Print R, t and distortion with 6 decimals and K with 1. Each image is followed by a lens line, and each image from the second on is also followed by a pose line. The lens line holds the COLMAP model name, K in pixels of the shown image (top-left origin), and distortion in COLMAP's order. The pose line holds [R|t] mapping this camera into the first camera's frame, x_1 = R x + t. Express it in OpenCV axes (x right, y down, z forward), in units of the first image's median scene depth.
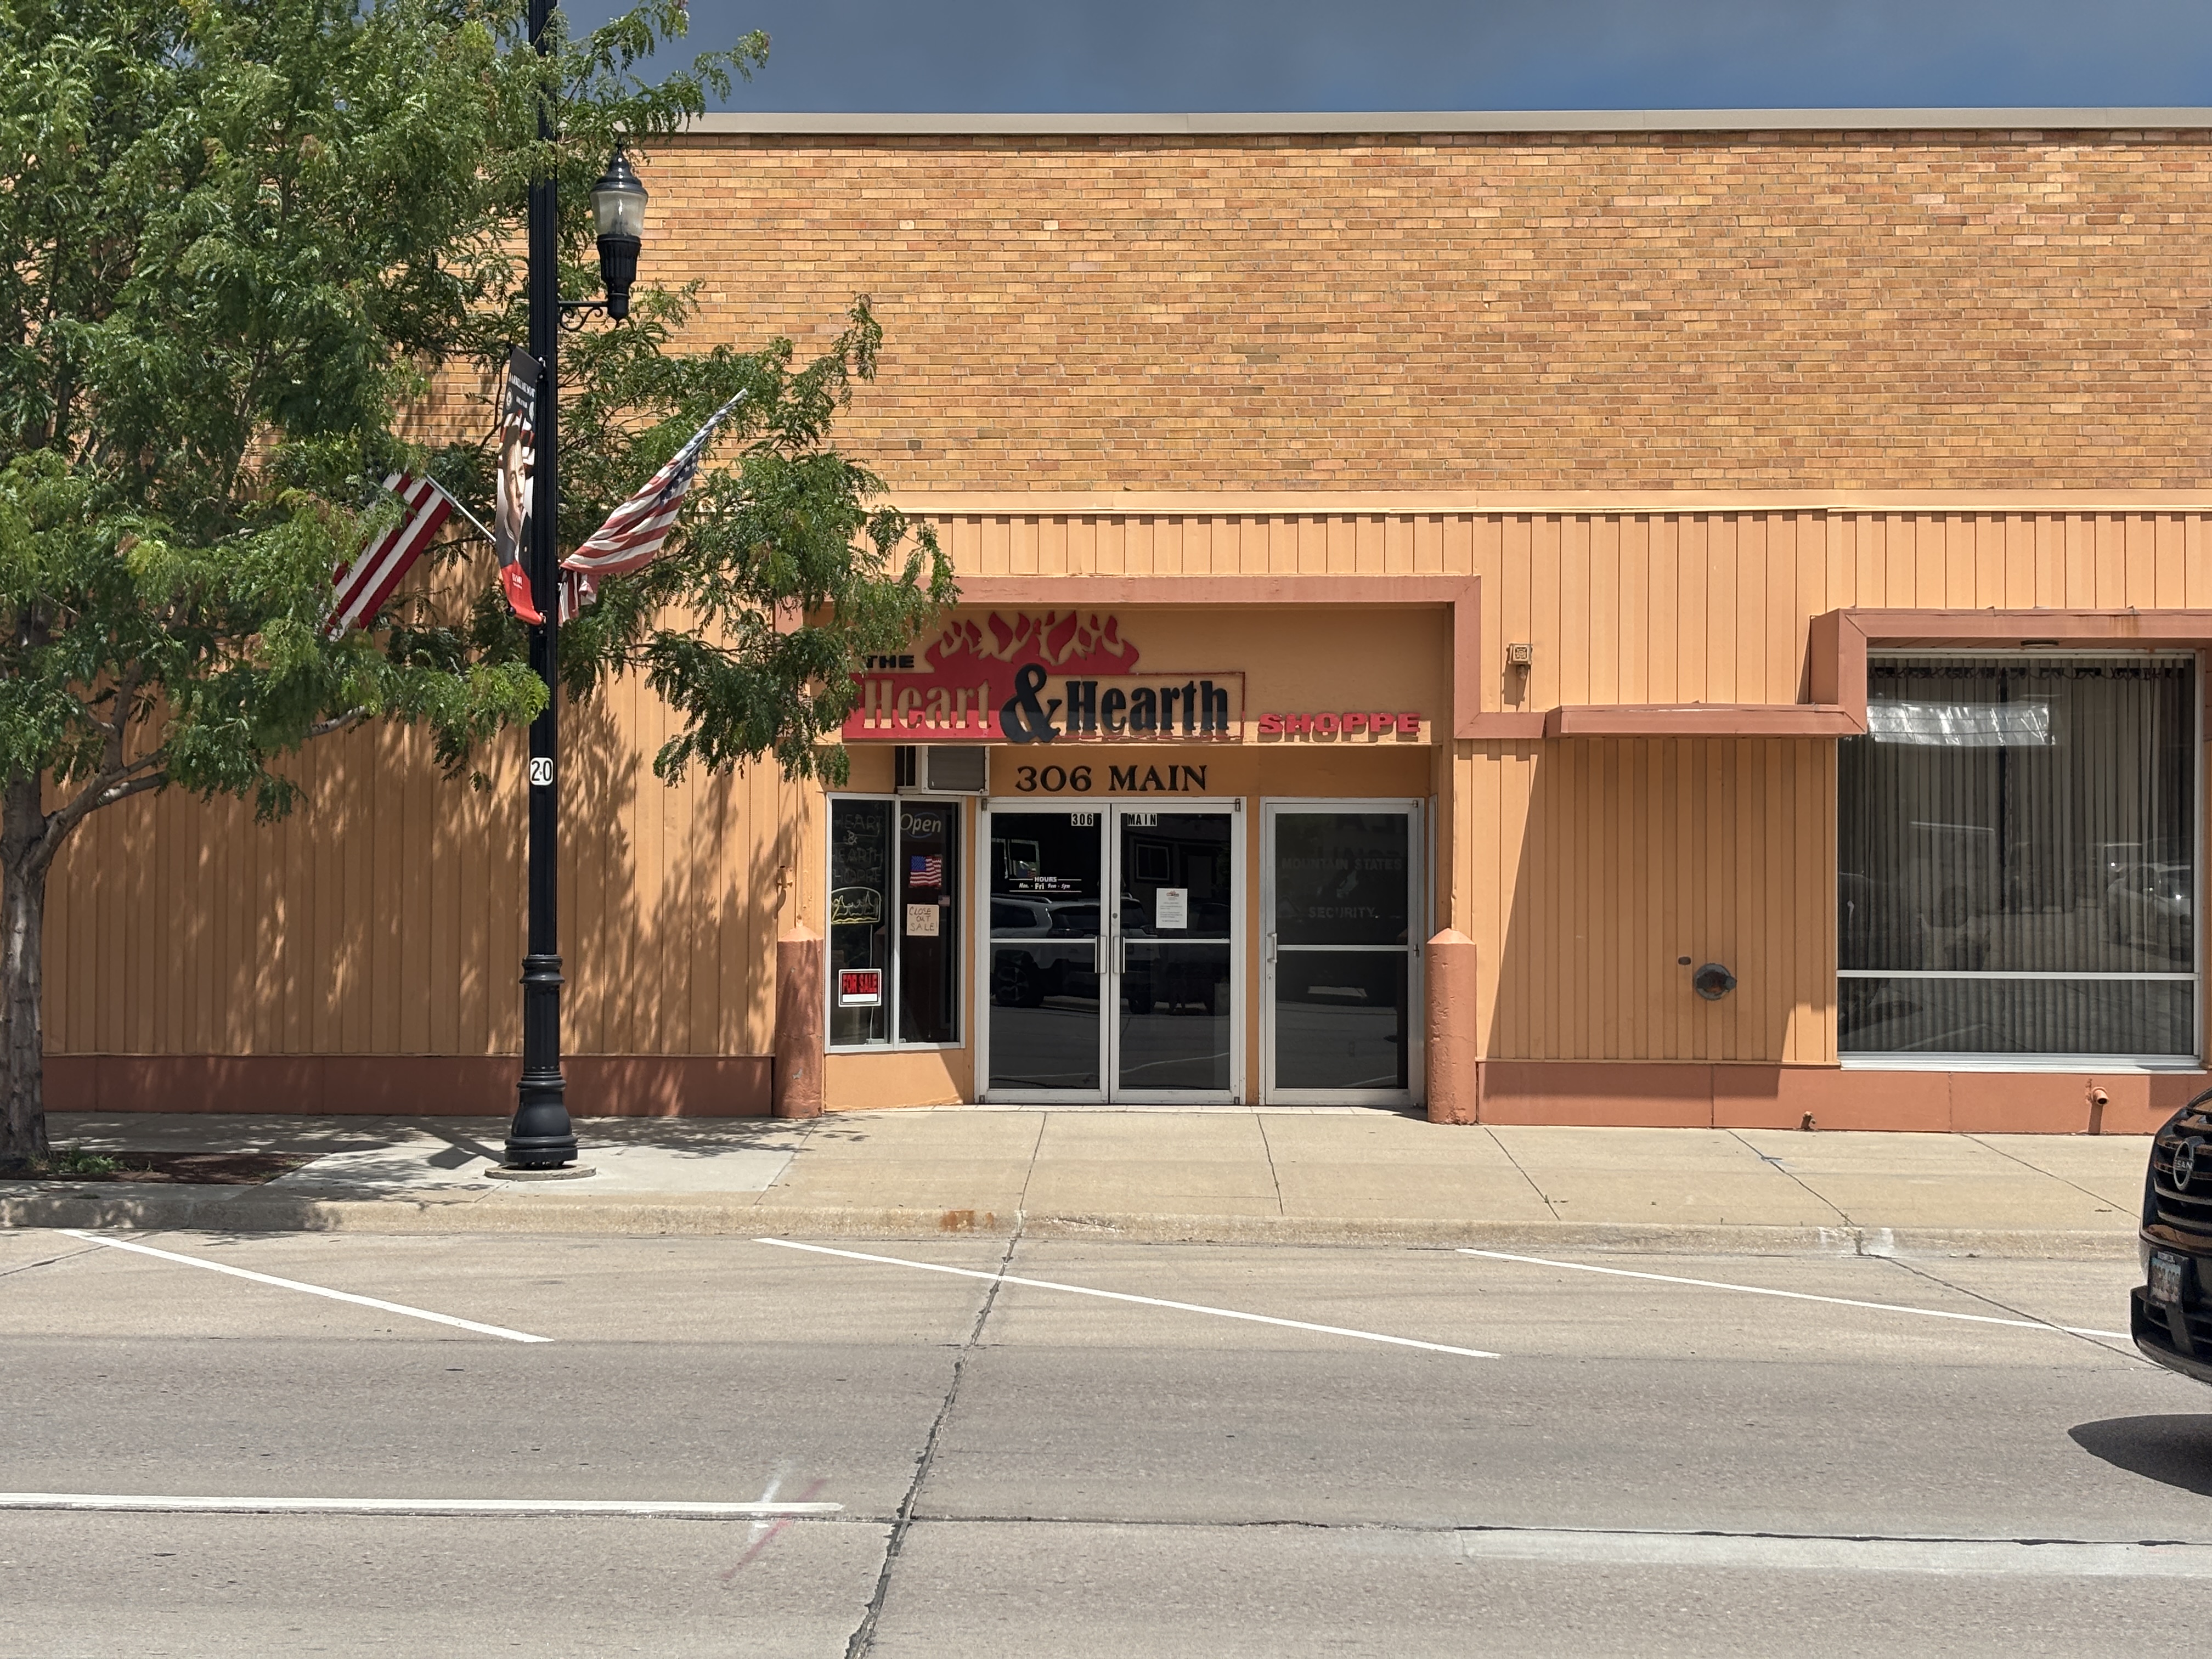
lens RADIAL K [[3310.3, 0, 1106.0], [0, 3310.3, 829.5], [0, 0, 1]] dist [0.168739, -0.026548]
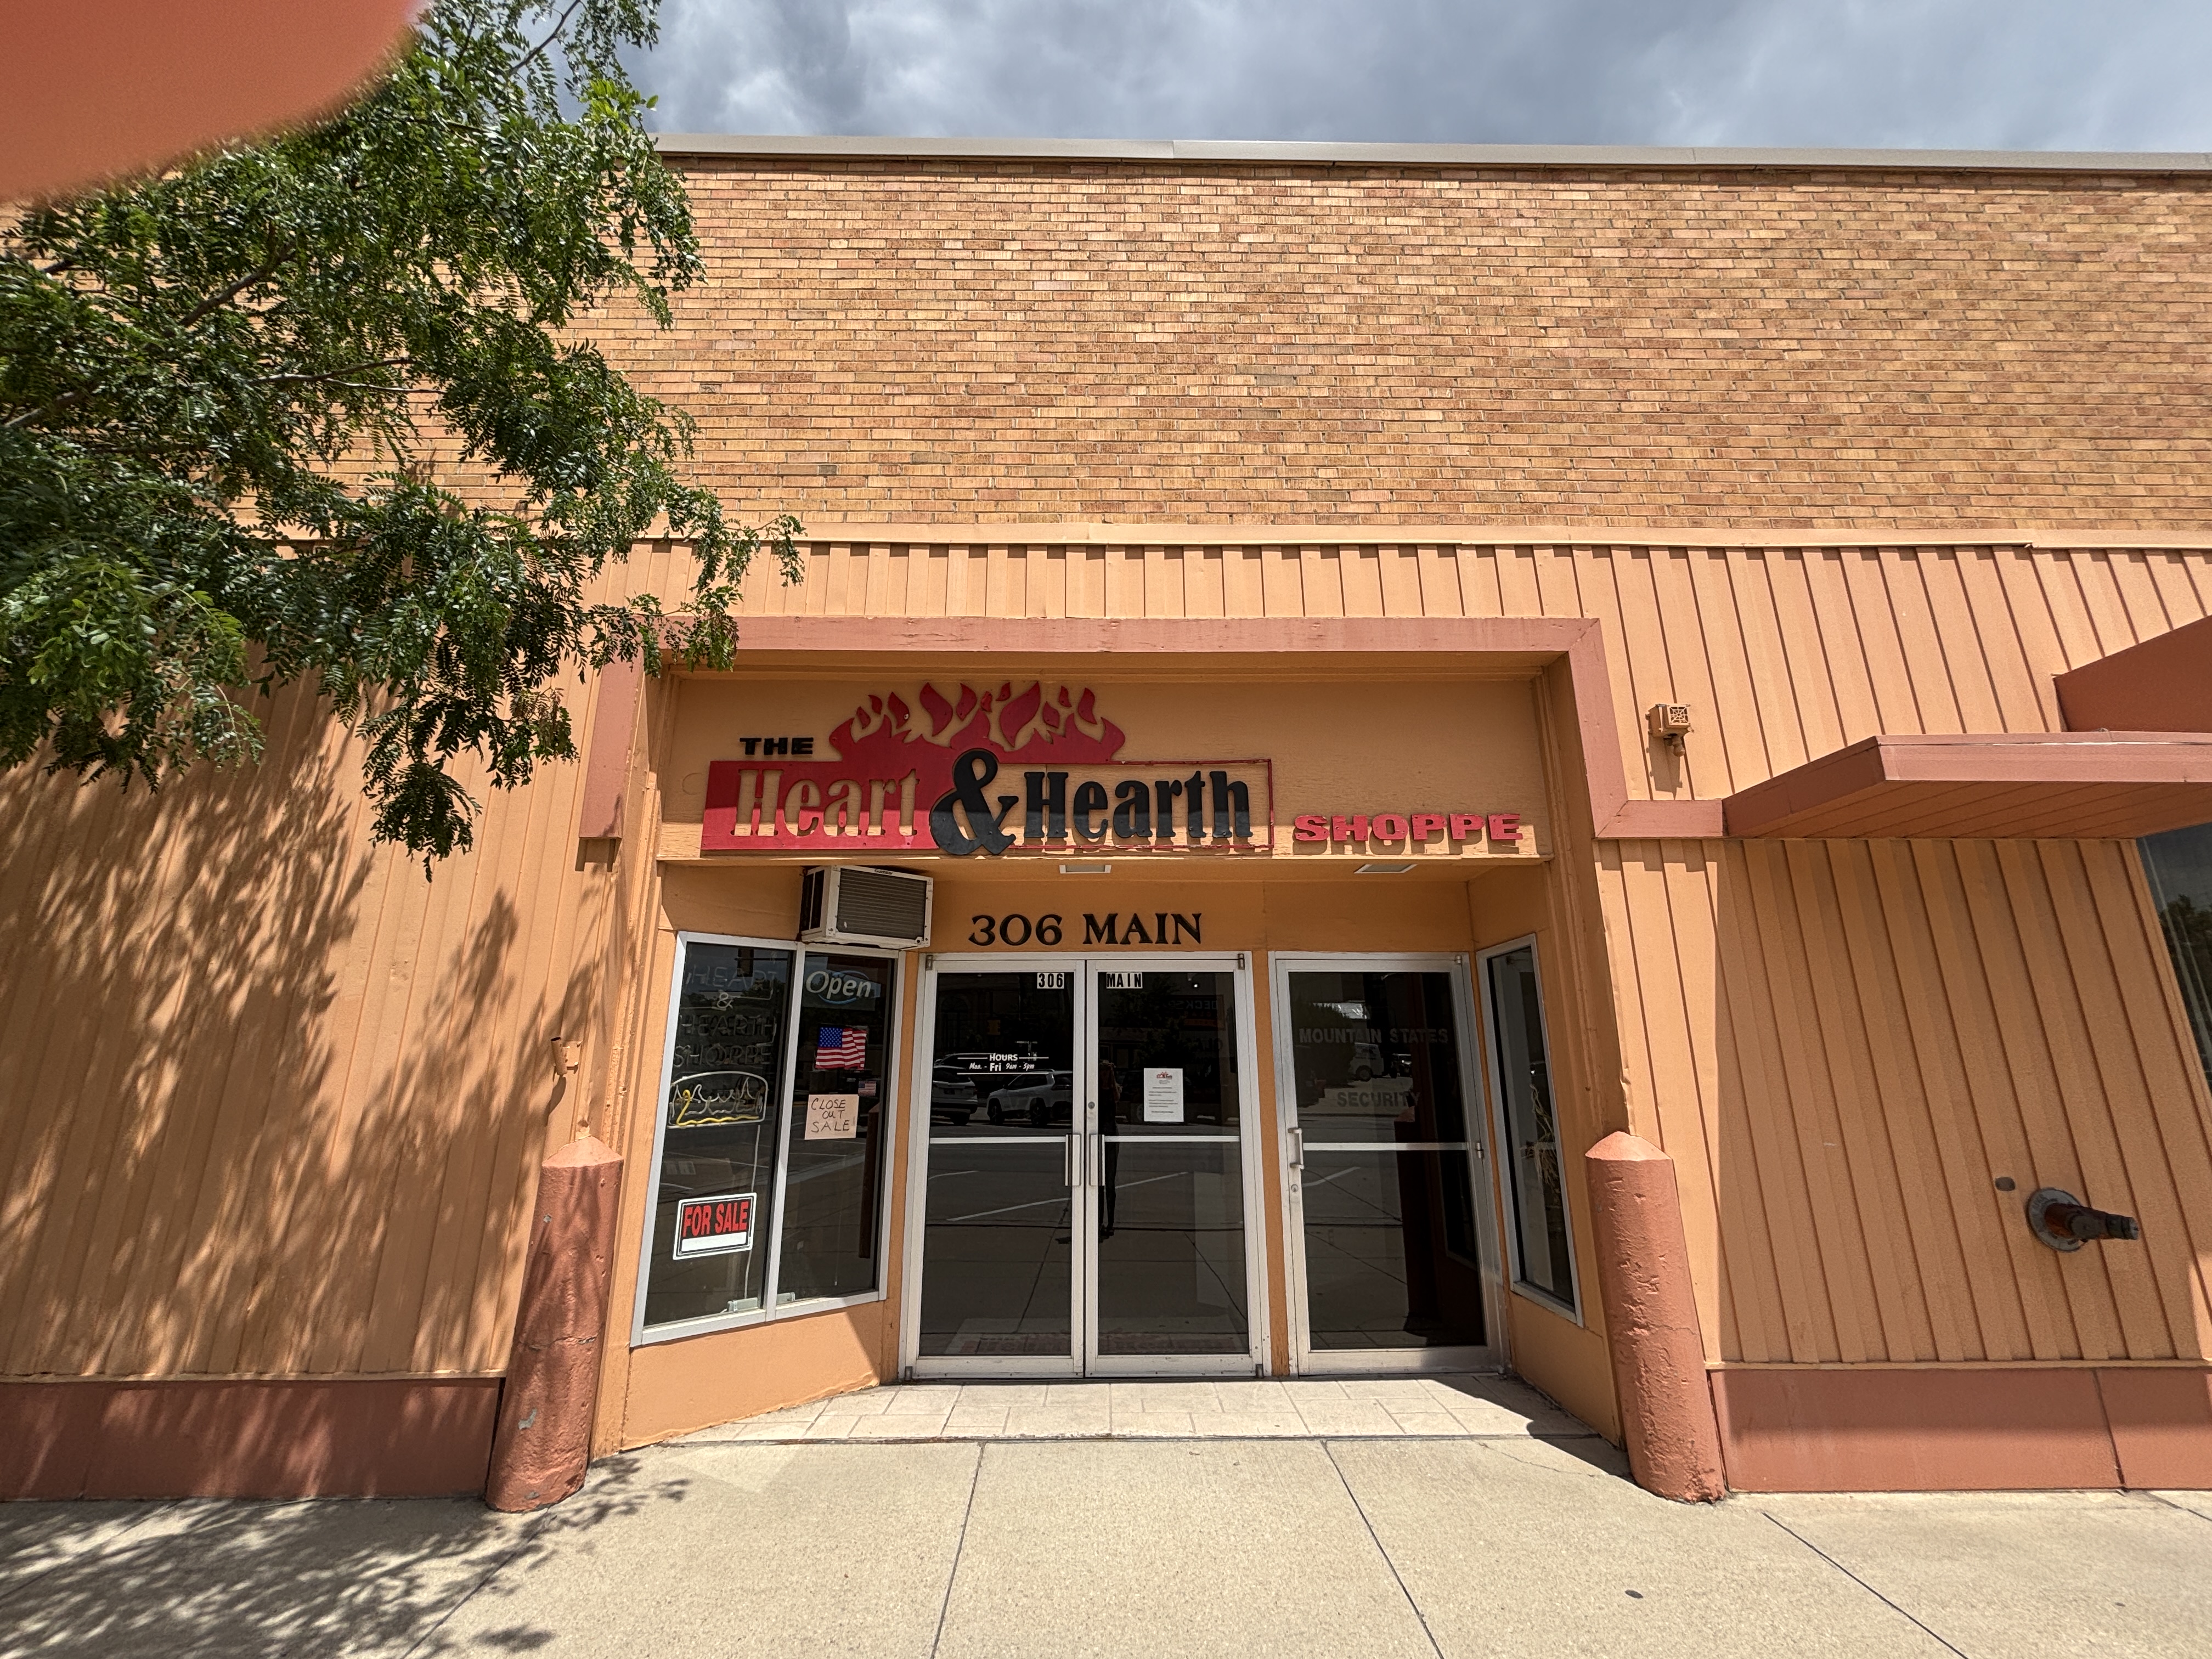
lens RADIAL K [[895.3, 0, 1098.3], [0, 895.3, 826.2], [0, 0, 1]] dist [0.013179, -0.005657]
pose [[0.999726, -0.001350, 0.023353, -0.000525], [0.006854, 0.971424, -0.237250, 0.013045], [-0.022365, 0.237346, 0.971168, 0.816532]]
